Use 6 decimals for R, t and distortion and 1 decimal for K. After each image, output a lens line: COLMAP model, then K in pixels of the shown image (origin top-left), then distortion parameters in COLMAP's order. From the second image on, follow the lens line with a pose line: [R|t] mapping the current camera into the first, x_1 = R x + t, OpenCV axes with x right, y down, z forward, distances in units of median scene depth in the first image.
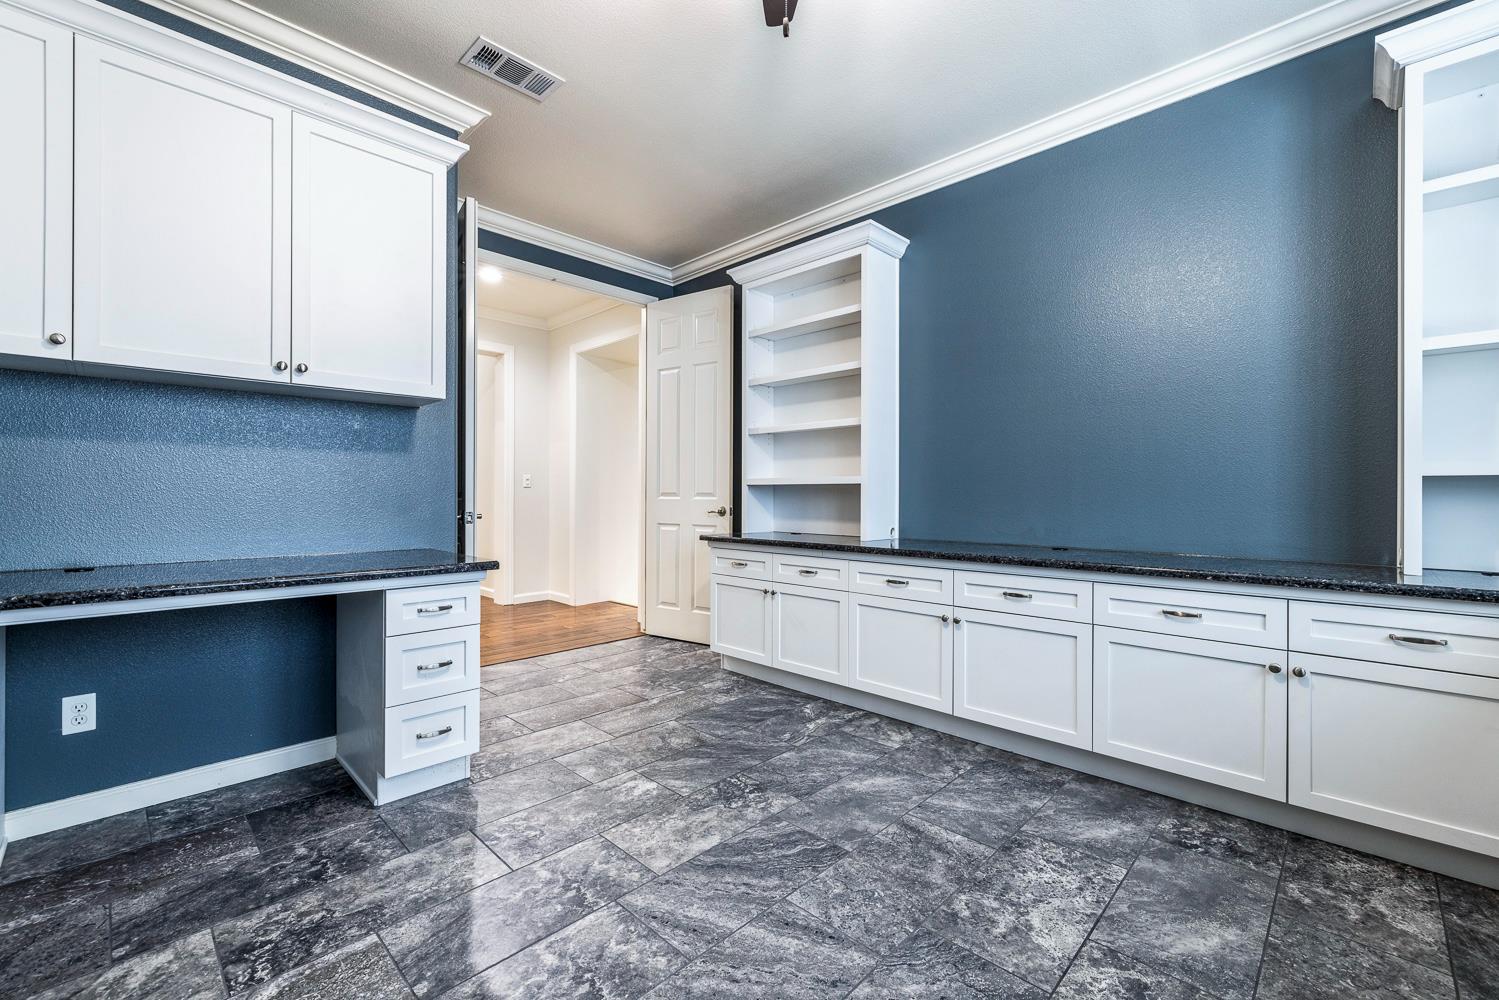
lens RADIAL K [[637.1, 0, 747.4], [0, 637.1, 494.0], [0, 0, 1]] dist [0.001212, 0.000048]
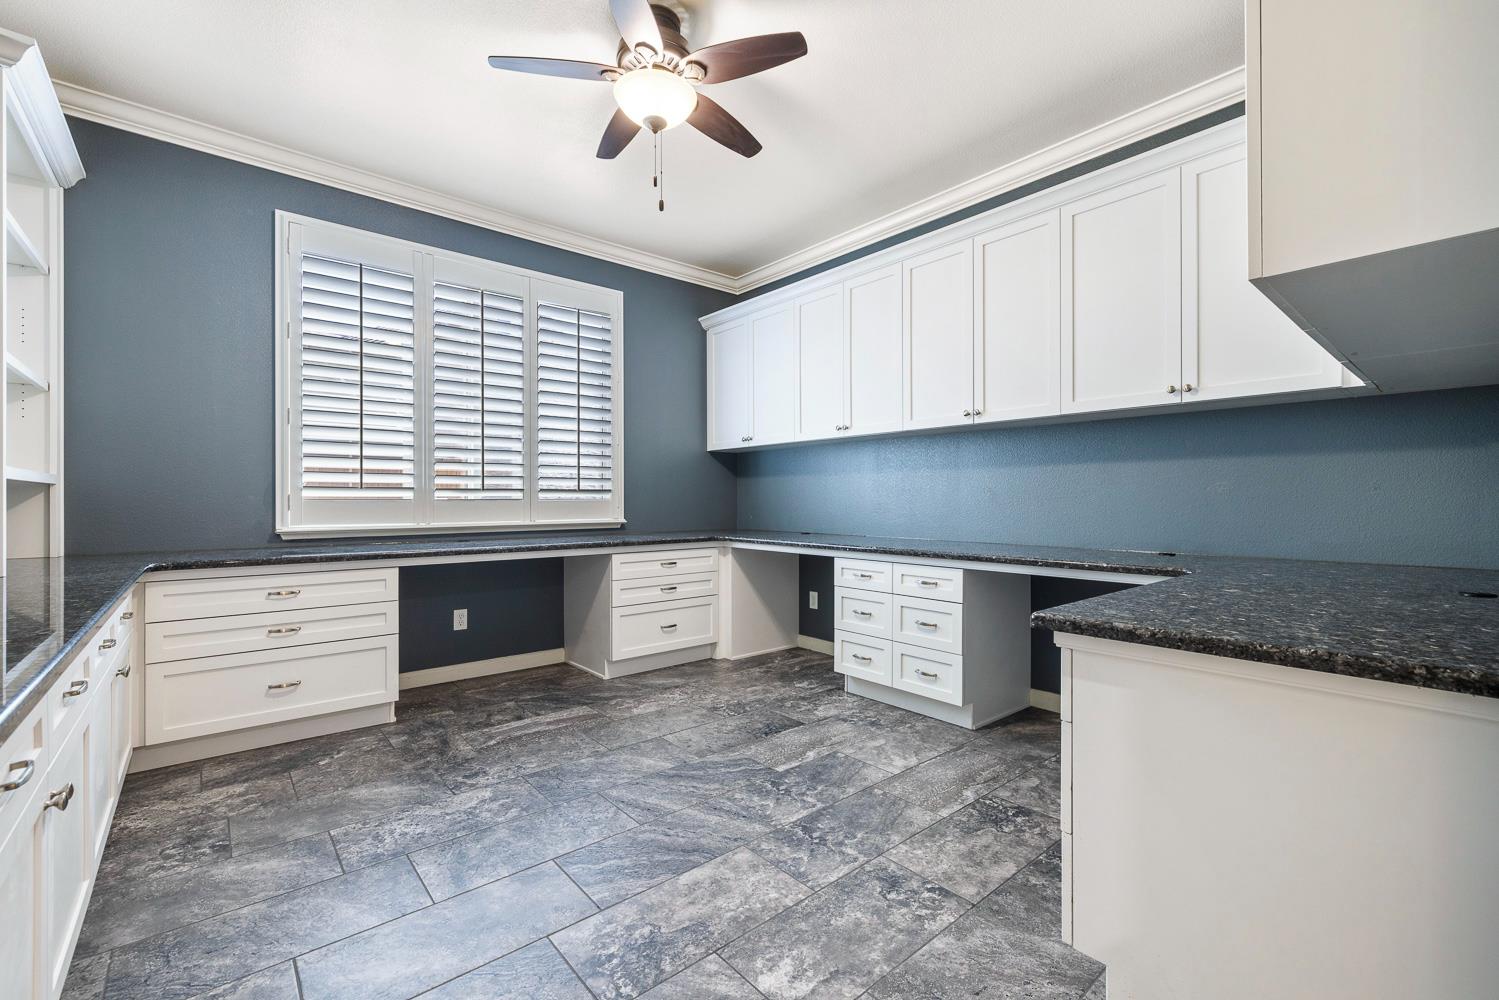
lens RADIAL K [[637.1, 0, 747.4], [0, 637.1, 494.0], [0, 0, 1]] dist [0.001212, 0.000048]
pose [[-0.996005, -0.002146, 0.089277, -0.232433], [-0.003077, 0.999942, -0.010300, 0.004080], [-0.089249, -0.010533, -0.995954, 2.014668]]
